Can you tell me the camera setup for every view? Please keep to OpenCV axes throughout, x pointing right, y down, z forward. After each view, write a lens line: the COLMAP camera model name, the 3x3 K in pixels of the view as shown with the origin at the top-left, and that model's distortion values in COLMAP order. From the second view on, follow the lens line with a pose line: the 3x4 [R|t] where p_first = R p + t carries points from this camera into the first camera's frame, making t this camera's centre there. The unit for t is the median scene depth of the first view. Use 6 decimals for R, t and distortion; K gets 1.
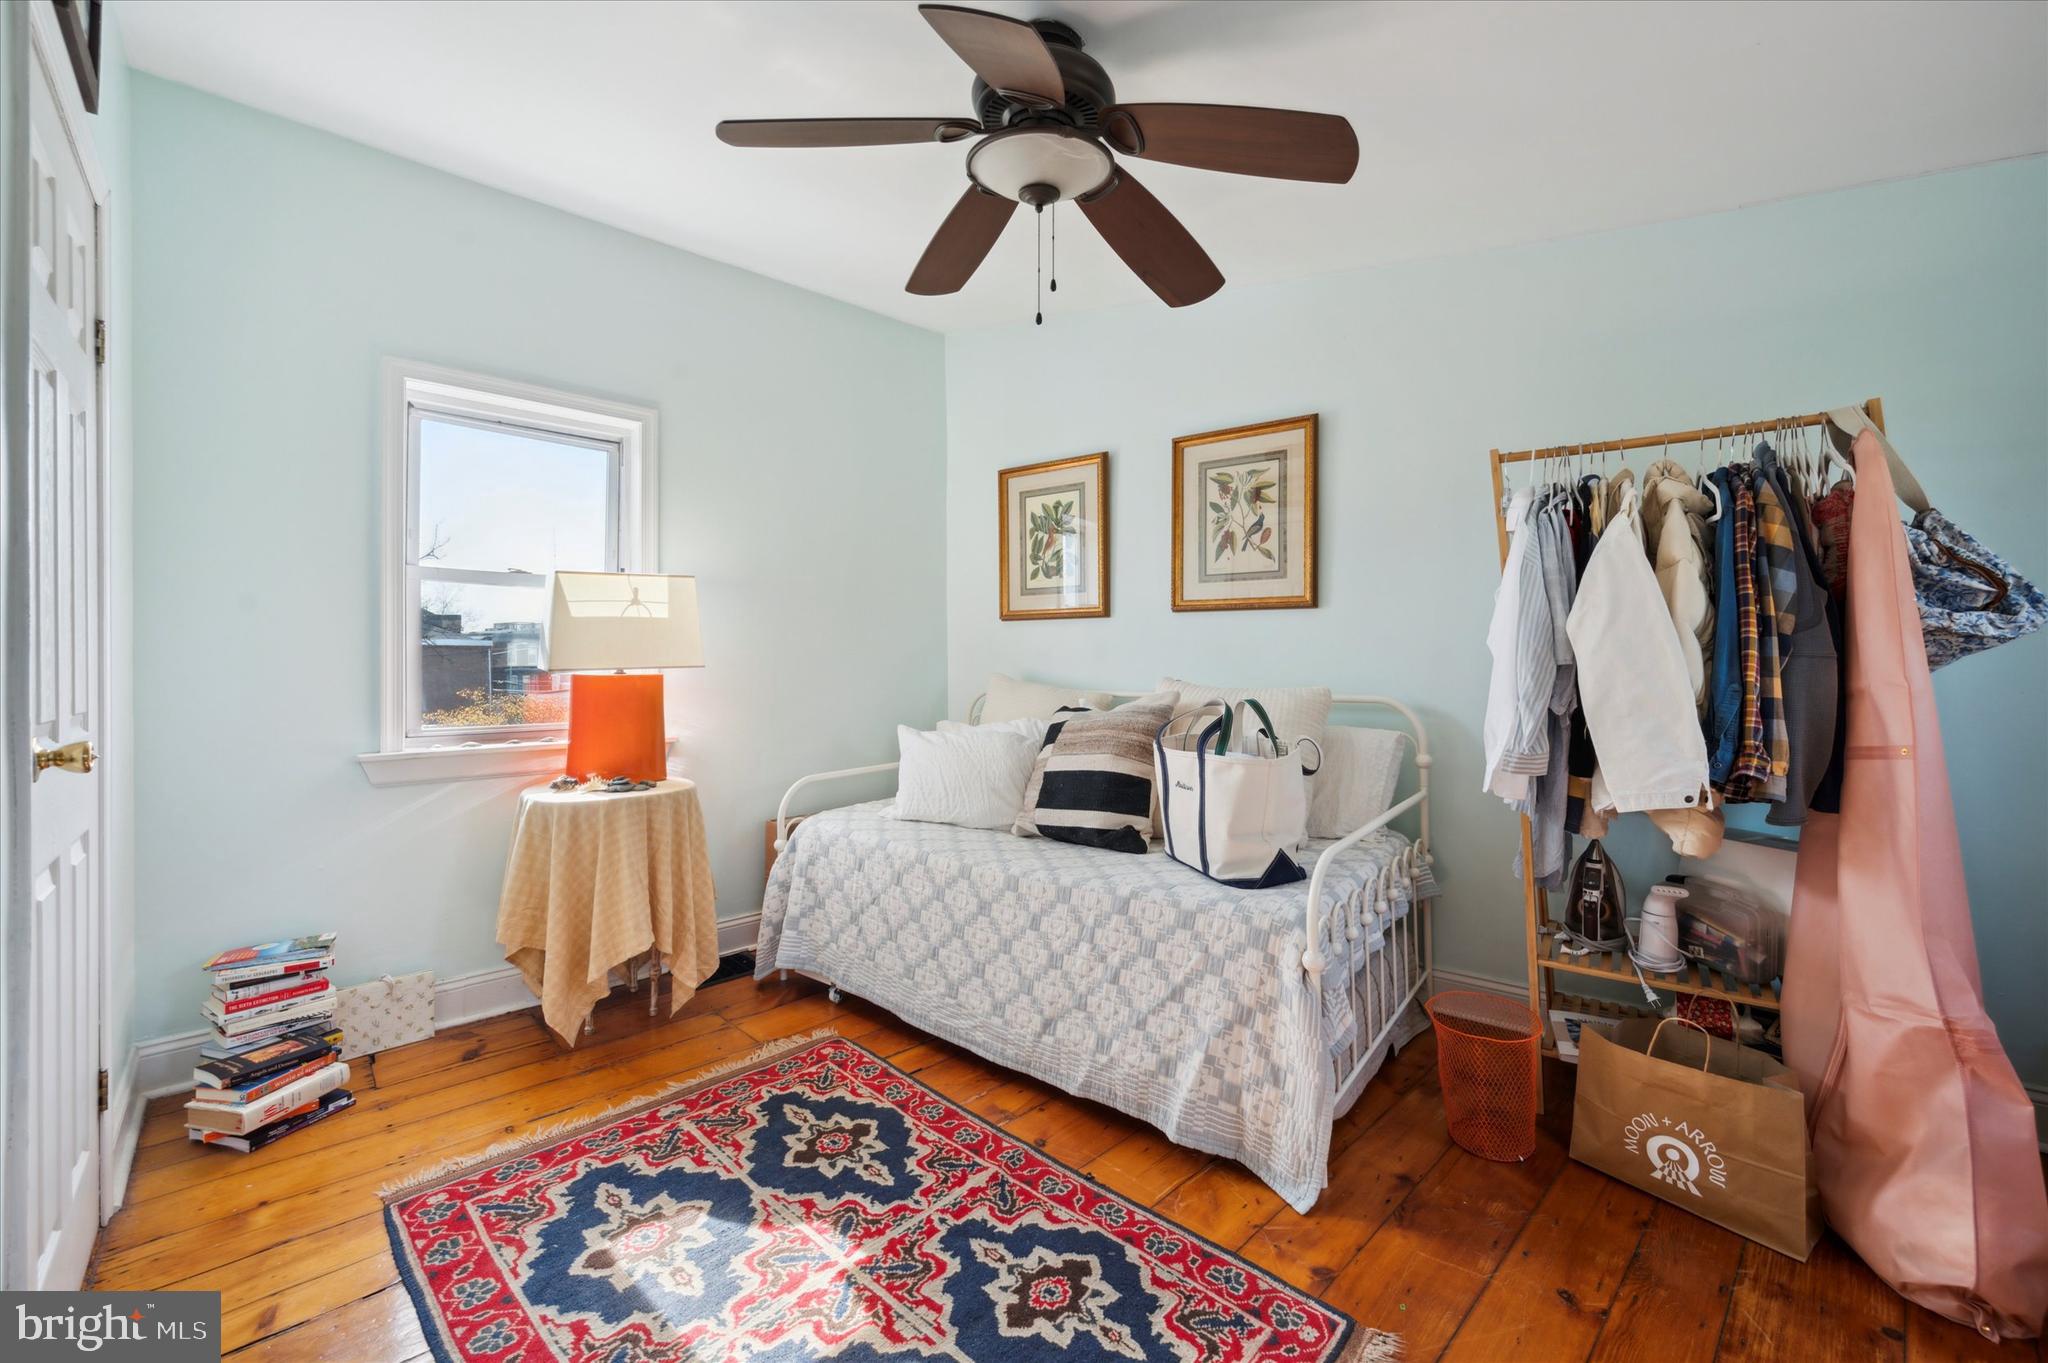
lens RADIAL K [[813.9, 0, 1021.3], [0, 813.9, 670.0], [0, 0, 1]] dist [-0.000730, 0.000183]
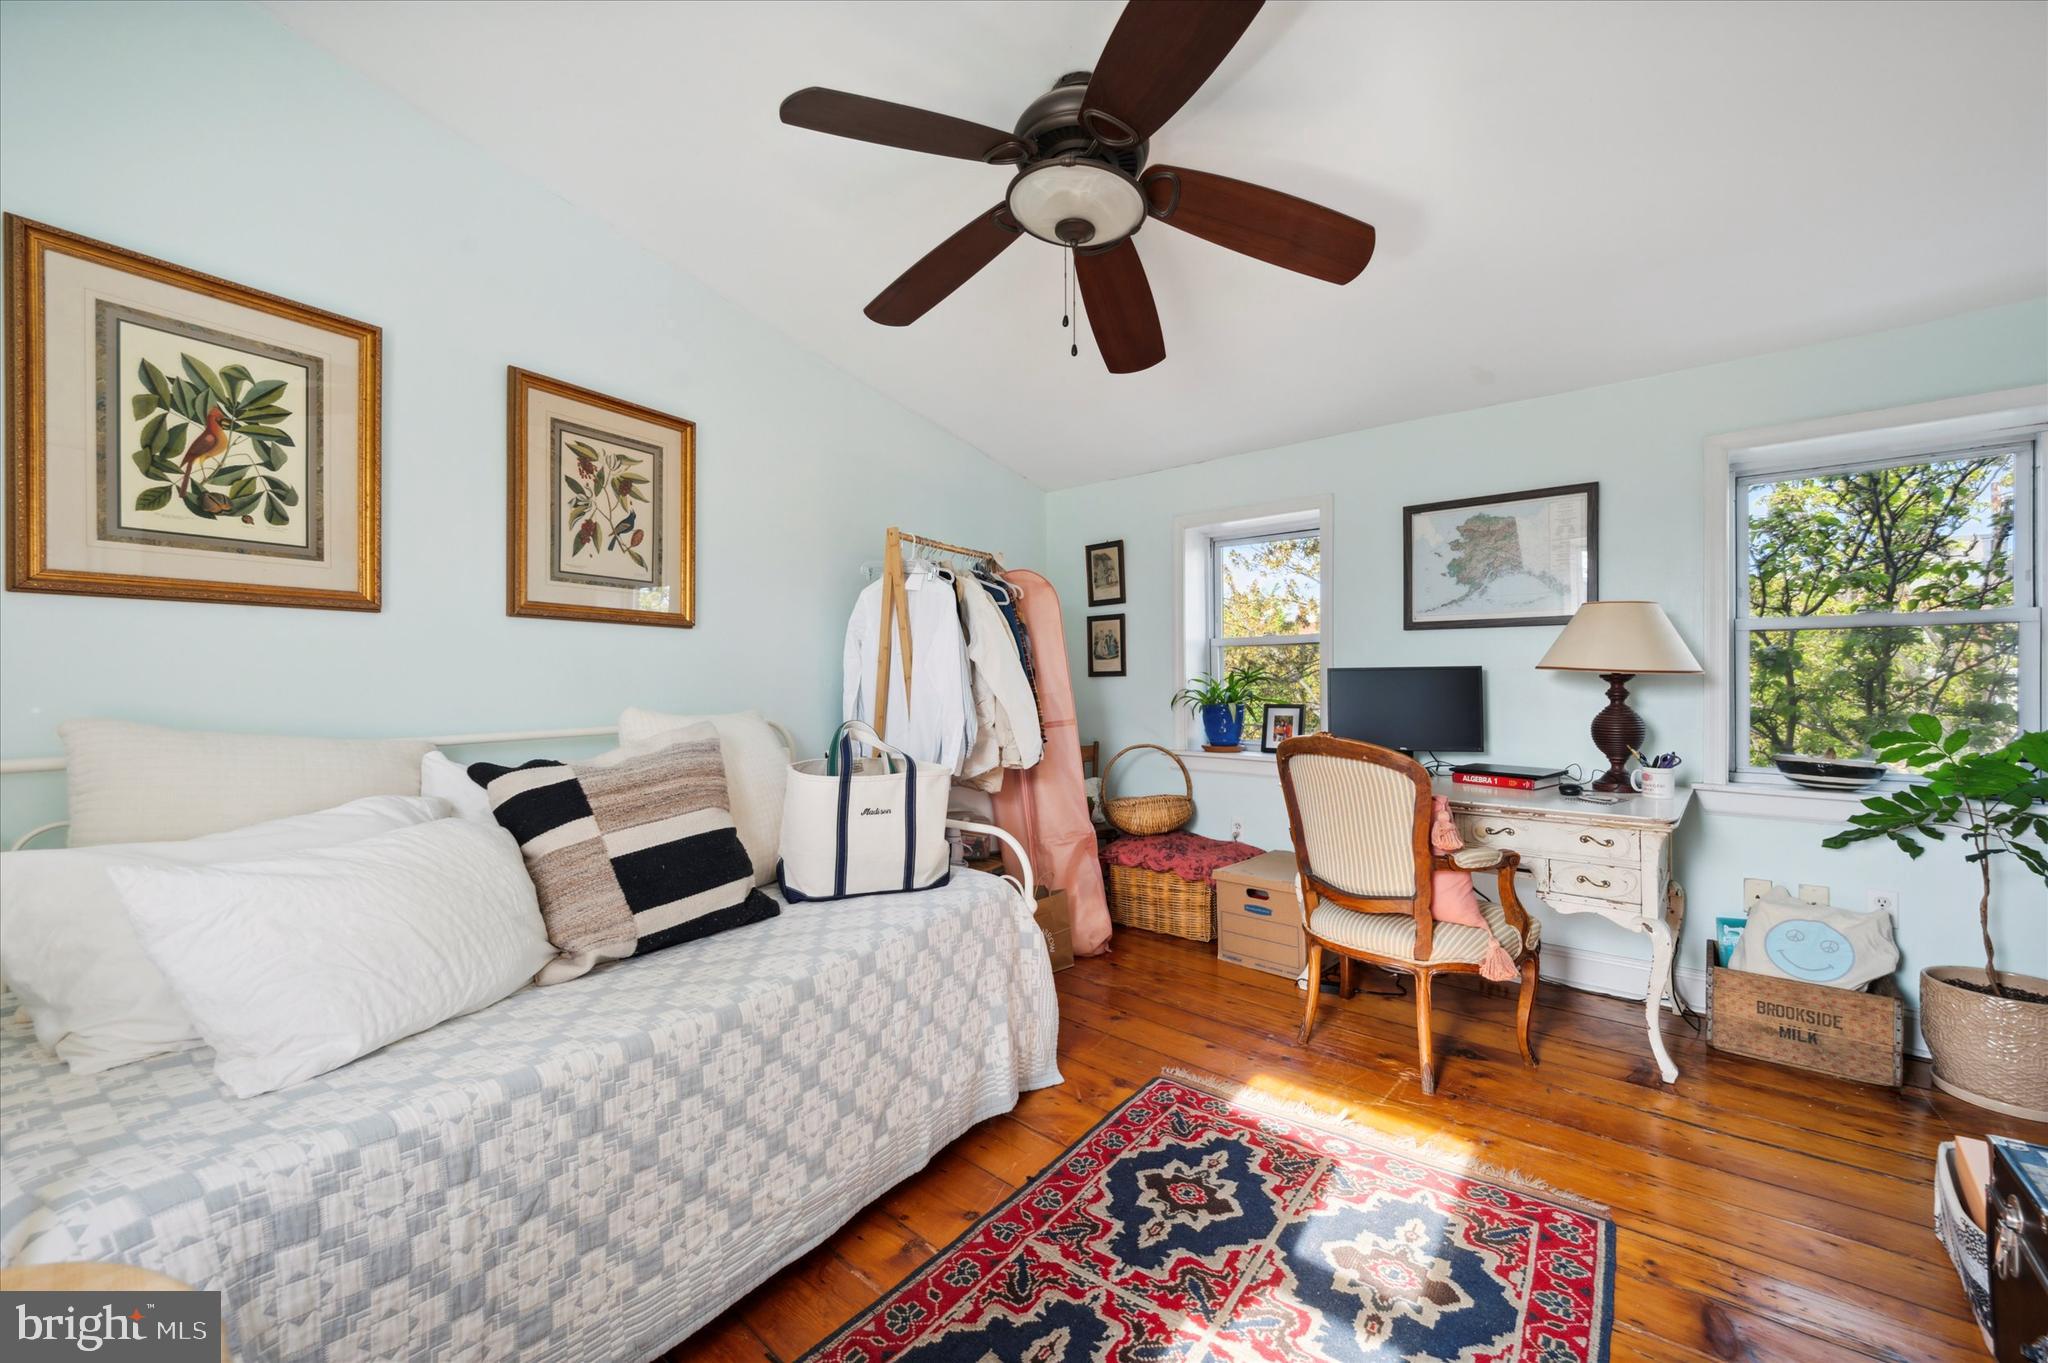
lens RADIAL K [[813.9, 0, 1021.3], [0, 813.9, 670.0], [0, 0, 1]] dist [-0.000730, 0.000183]
pose [[-0.089089, 0.009084, 0.995982, -0.843458], [0.012976, 0.999884, -0.007959, -0.019158], [-0.995939, 0.012215, -0.089196, 0.962641]]
